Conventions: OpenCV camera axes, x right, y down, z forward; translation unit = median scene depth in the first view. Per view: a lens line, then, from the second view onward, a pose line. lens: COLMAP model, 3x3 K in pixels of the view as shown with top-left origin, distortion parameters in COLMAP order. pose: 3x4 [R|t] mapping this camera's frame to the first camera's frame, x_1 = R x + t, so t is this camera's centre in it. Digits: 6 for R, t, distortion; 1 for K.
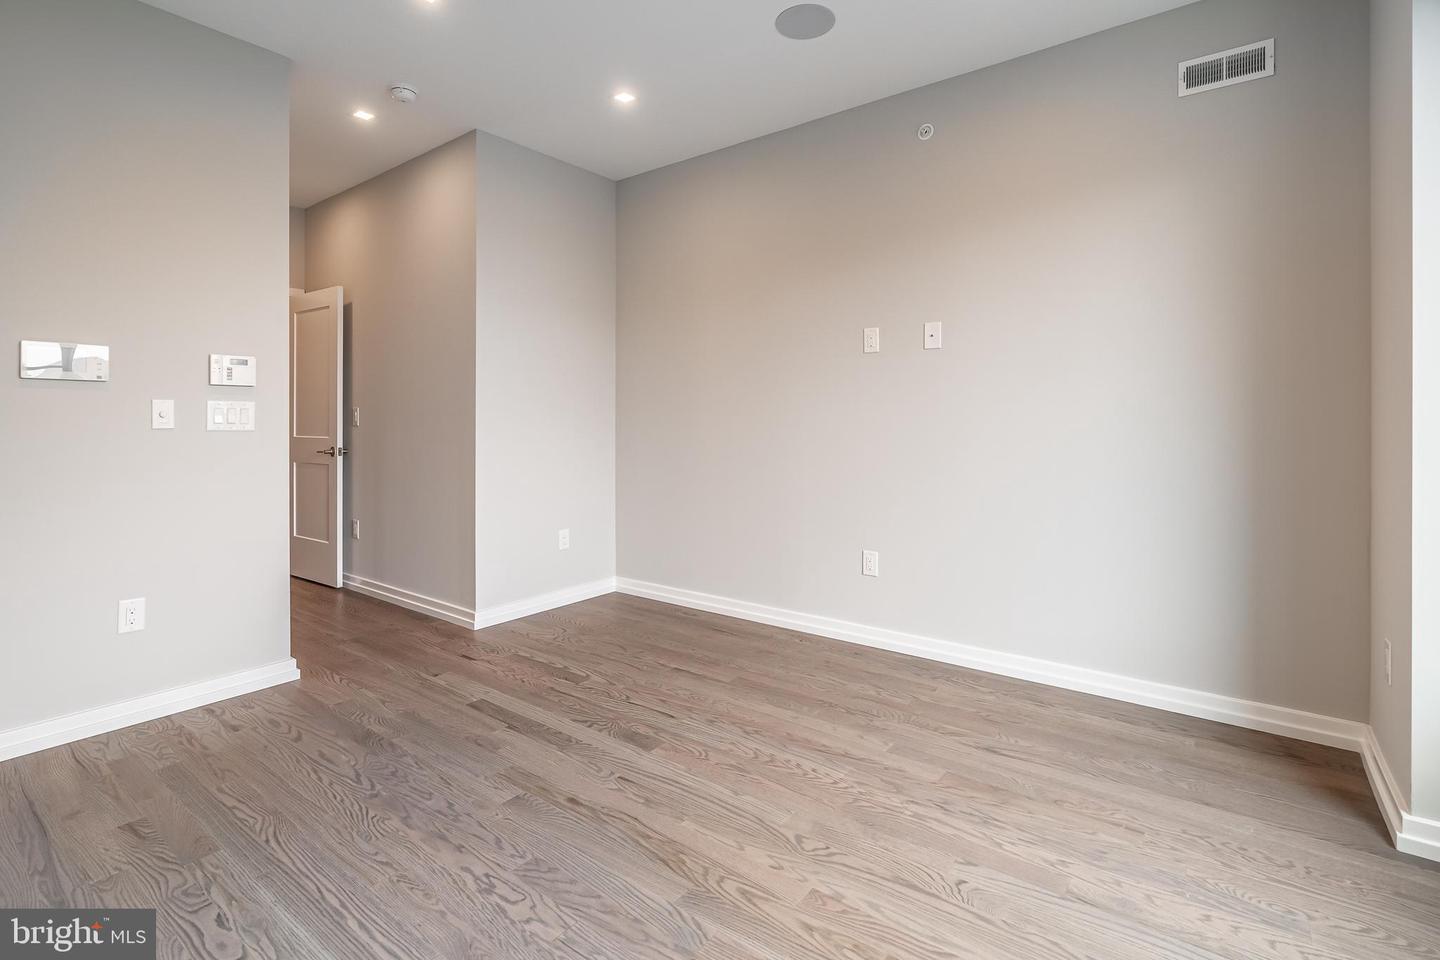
lens RADIAL K [[657.6, 0, 713.8], [0, 657.6, 484.5], [0, 0, 1]] dist [-0.007681, 0.000919]
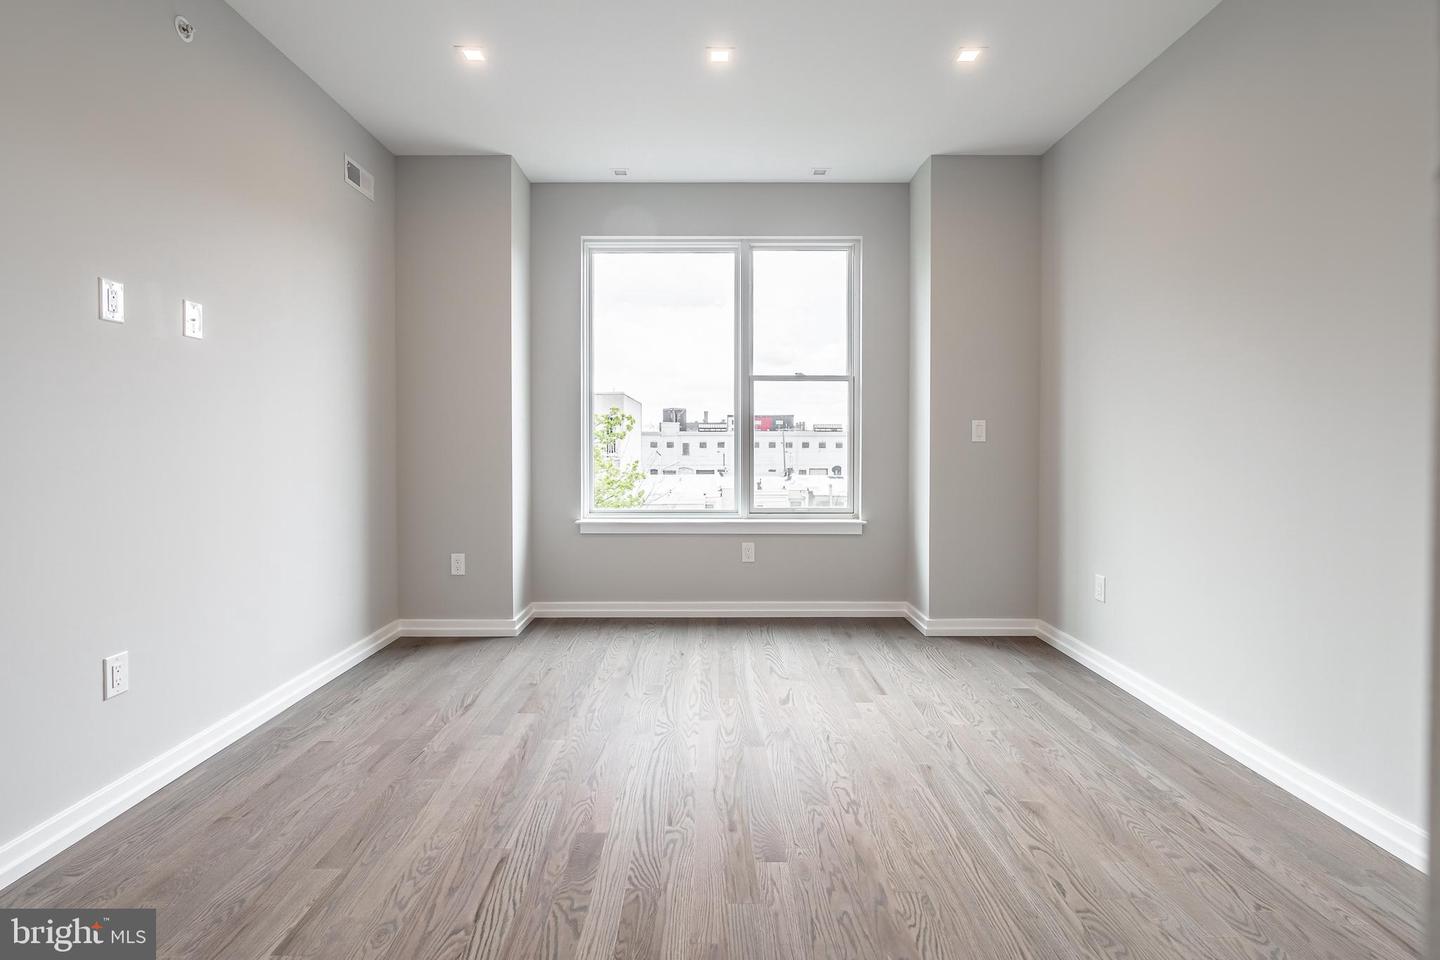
lens RADIAL K [[657.6, 0, 727.6], [0, 657.6, 439.4], [0, 0, 1]] dist [-0.007681, 0.000919]
pose [[-0.617184, 0.004632, 0.786805, -0.921450], [0.076601, 0.995586, 0.054225, -0.126999], [-0.783082, 0.093737, -0.614814, 1.470404]]
